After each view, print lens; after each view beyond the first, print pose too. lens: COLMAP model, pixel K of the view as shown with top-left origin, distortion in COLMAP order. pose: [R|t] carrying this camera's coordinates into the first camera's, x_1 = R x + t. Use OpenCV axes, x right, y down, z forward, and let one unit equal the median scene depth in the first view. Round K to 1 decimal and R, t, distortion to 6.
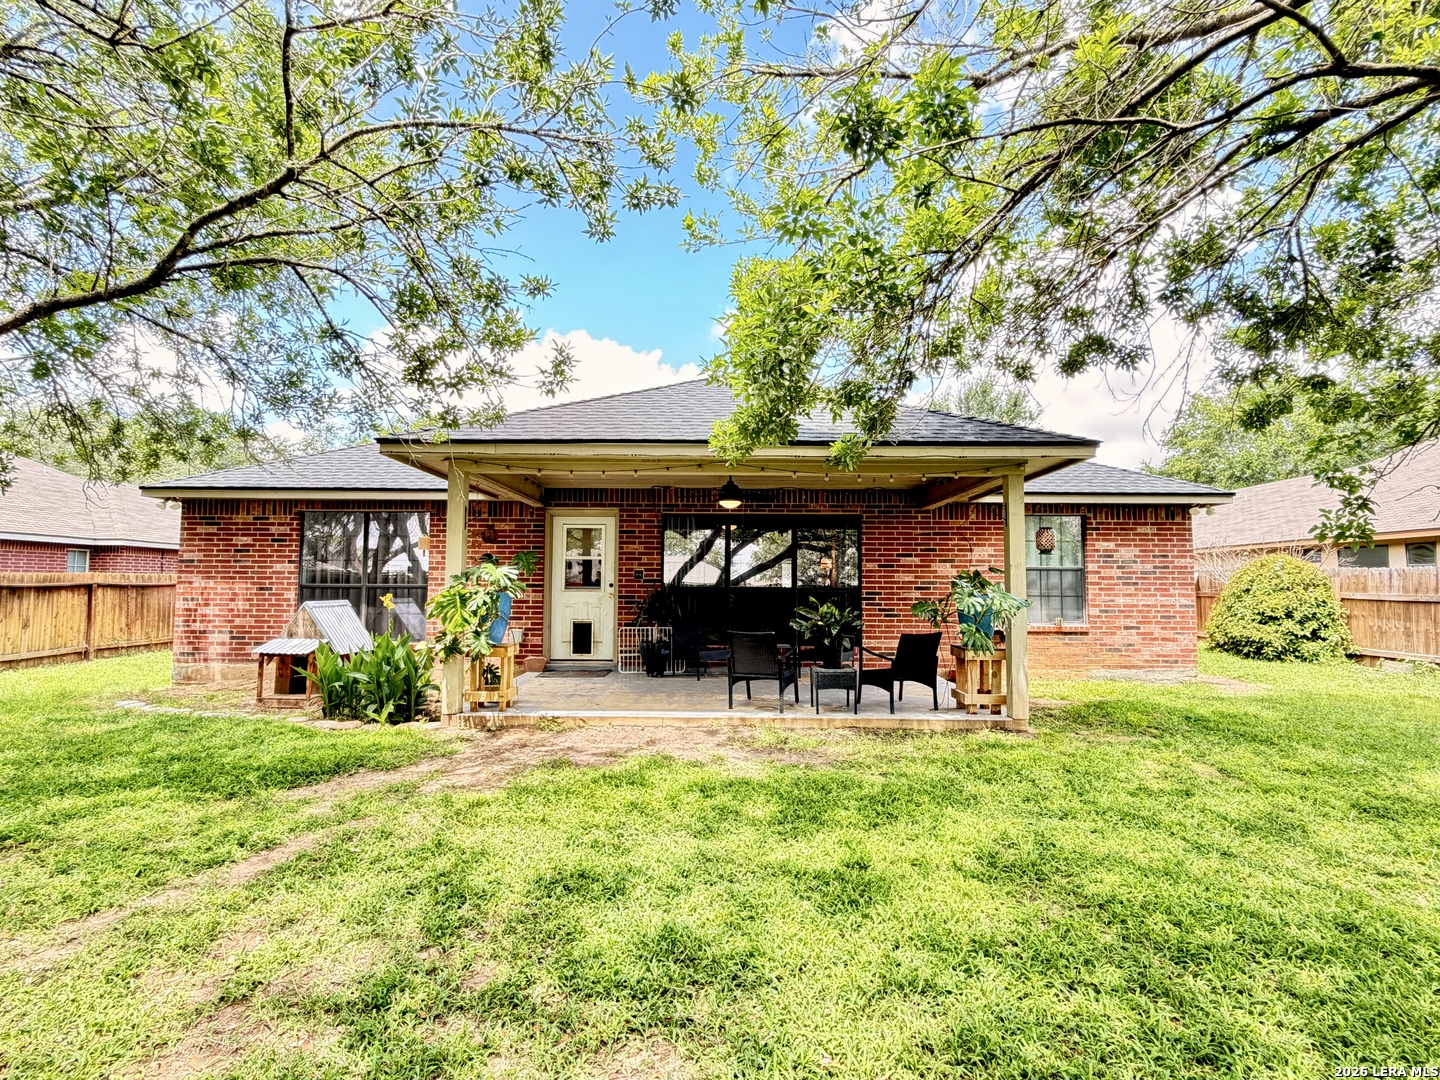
lens RADIAL K [[711.9, 0, 720.0], [0, 711.9, 540.0], [0, 0, 1]] dist [0.000453, 0.000092]
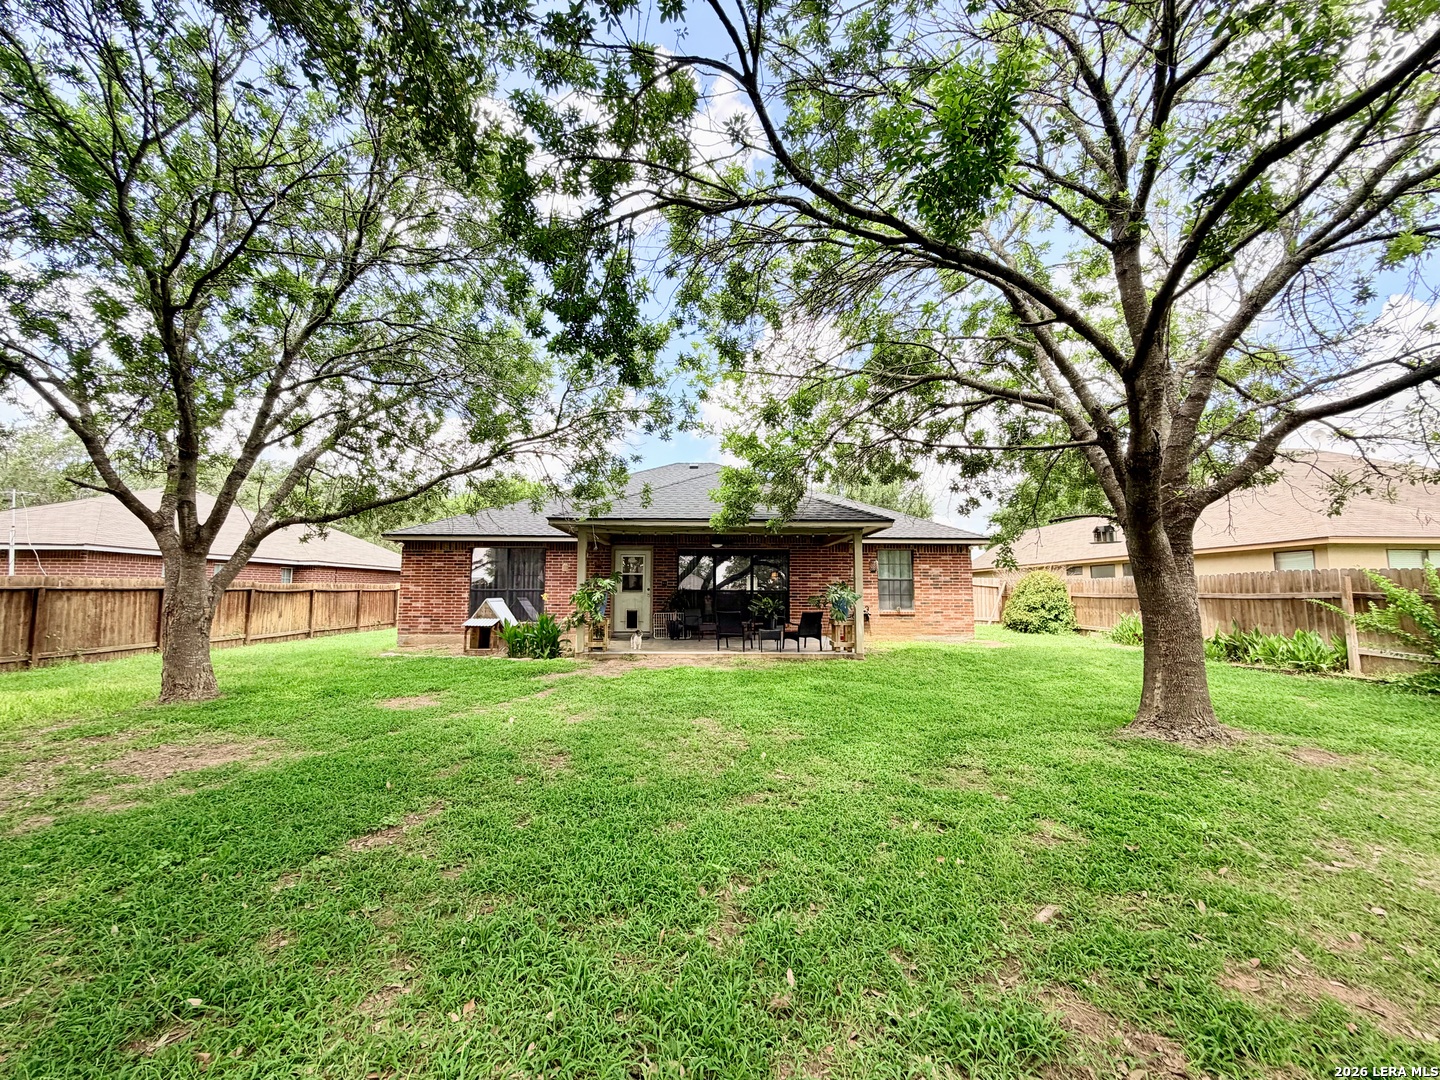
lens RADIAL K [[573.4, 0, 714.7], [0, 573.4, 540.5], [0, 0, 1]] dist [0.000022, 0.000287]
pose [[0.999635, -0.000098, 0.027024, -0.030813], [0.000787, 0.999675, -0.025496, -0.024427], [-0.027013, 0.025508, 0.999310, -0.486007]]
